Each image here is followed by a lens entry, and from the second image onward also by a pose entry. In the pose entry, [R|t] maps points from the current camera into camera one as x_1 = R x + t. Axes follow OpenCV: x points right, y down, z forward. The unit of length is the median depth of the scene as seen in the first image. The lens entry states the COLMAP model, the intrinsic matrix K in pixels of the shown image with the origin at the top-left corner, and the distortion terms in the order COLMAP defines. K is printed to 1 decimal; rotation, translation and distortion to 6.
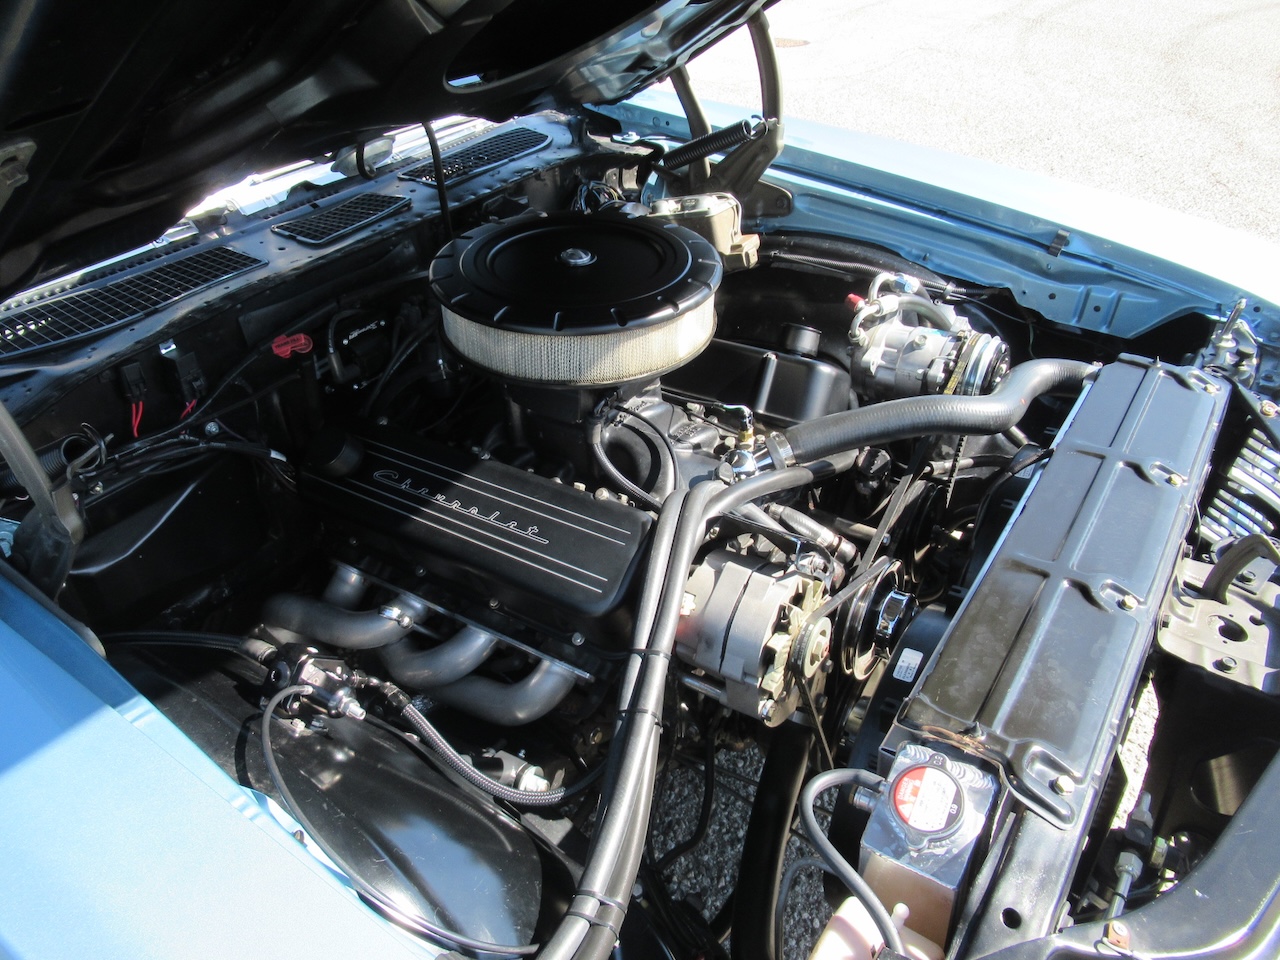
lens RADIAL K [[953.2, 0, 640.6], [0, 953.2, 476.5], [0, 0, 1]] dist [-0.004456, 0.003524]
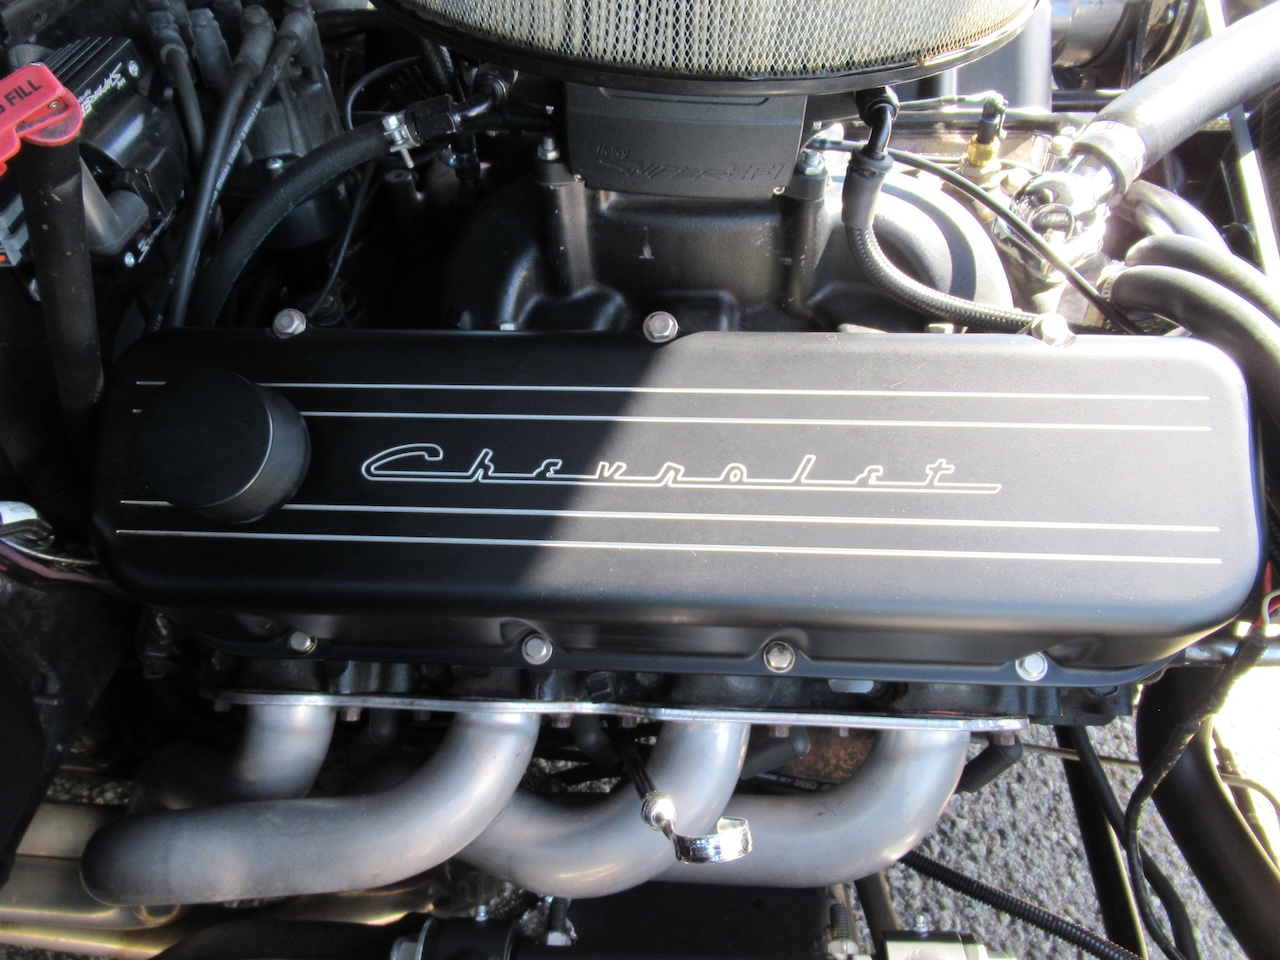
lens RADIAL K [[953.2, 0, 640.6], [0, 953.2, 476.5], [0, 0, 1]] dist [-0.004456, 0.003524]
pose [[0.864174, -0.342839, 0.368326, -0.301136], [0.263422, 0.931894, 0.249364, -0.057321], [-0.428733, -0.118469, 0.895630, 0.594547]]
